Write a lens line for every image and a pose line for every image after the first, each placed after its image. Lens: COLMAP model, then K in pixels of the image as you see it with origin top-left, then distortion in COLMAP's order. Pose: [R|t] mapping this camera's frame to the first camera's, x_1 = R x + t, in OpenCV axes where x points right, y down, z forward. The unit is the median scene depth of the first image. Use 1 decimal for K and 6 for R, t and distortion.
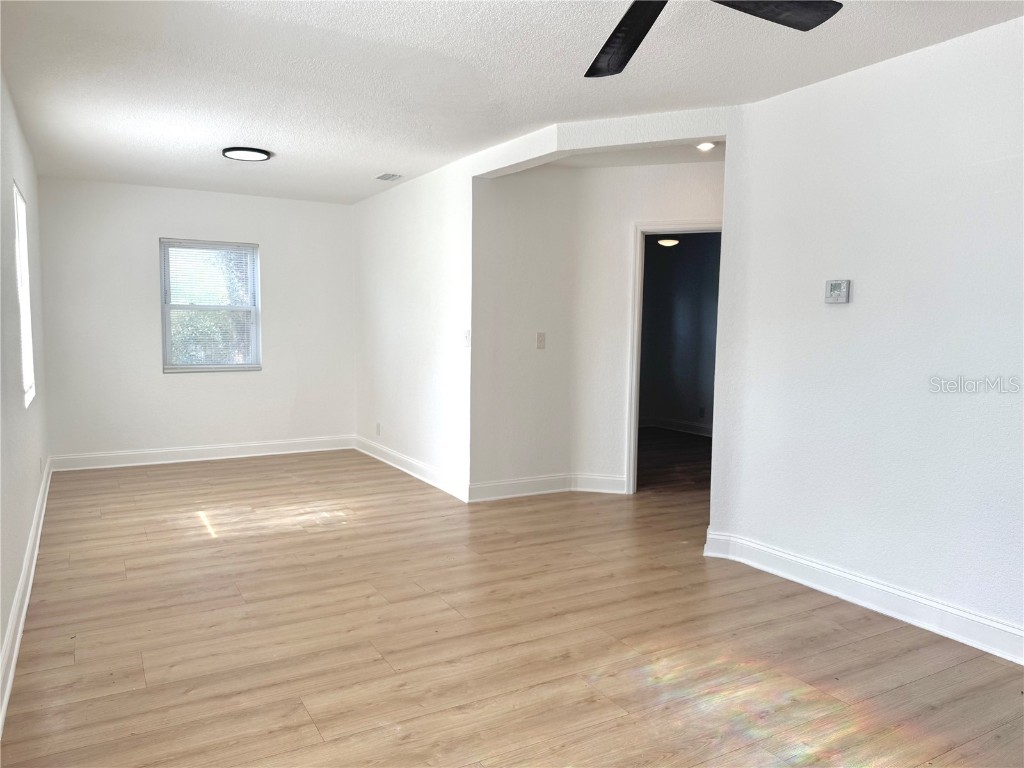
lens RADIAL K [[736.5, 0, 512.0], [0, 736.5, 384.0], [0, 0, 1]] dist [0.056990, -0.096692]
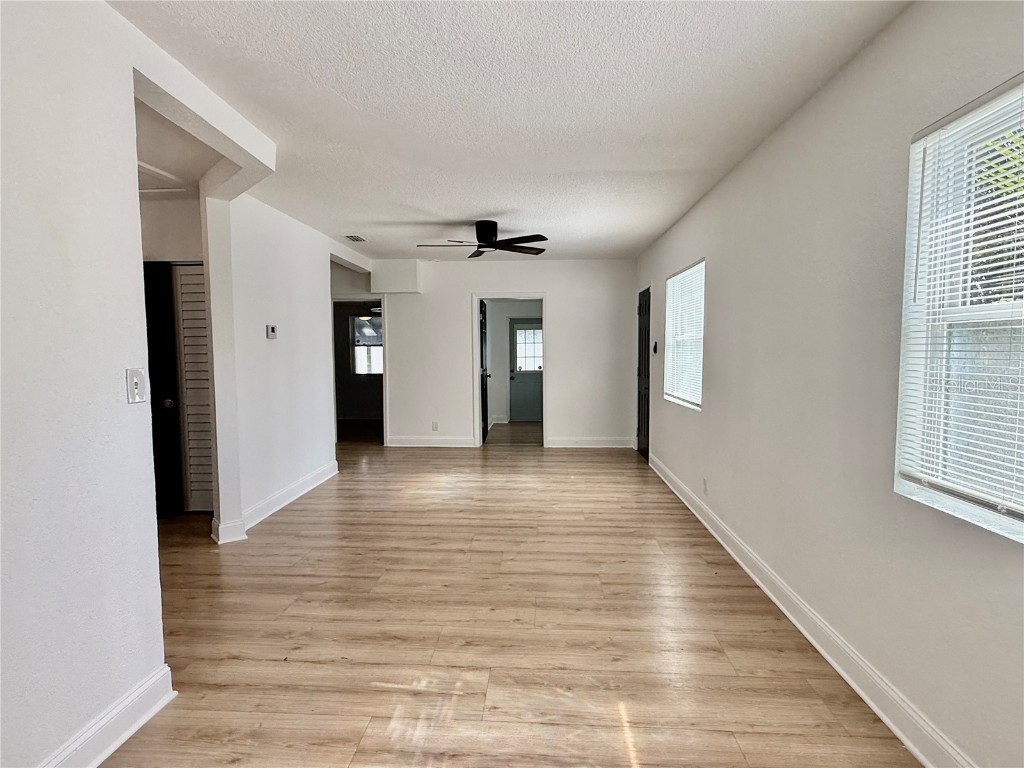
lens RADIAL K [[523.8, 0, 512.0], [0, 523.8, 384.0], [0, 0, 1]] dist [-0.001590, -0.000257]
pose [[-0.835053, -0.041886, 0.548573, -0.594113], [0.042524, 0.989201, 0.140262, -0.131479], [-0.548524, 0.140453, -0.824254, 1.478792]]
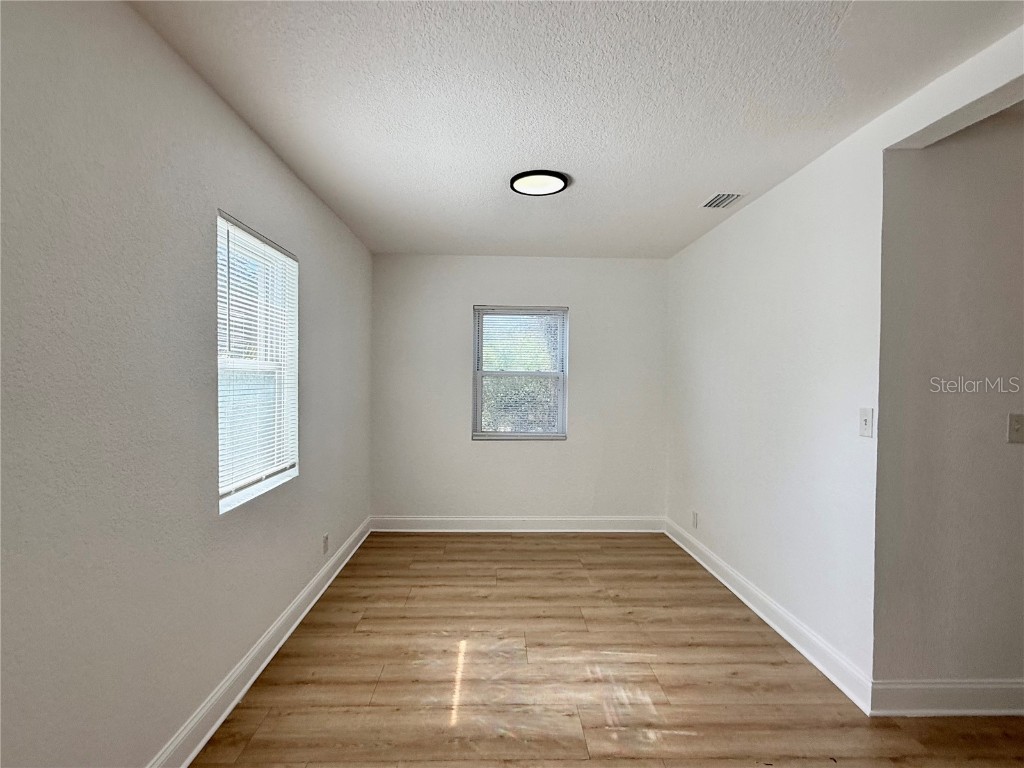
lens RADIAL K [[523.8, 0, 512.0], [0, 523.8, 384.0], [0, 0, 1]] dist [-0.001590, -0.000257]
pose [[0.881361, 0.004094, -0.472426, -0.146324], [-0.041723, 0.996730, -0.069201, -0.068219], [0.470598, 0.080702, 0.878649, 0.639359]]
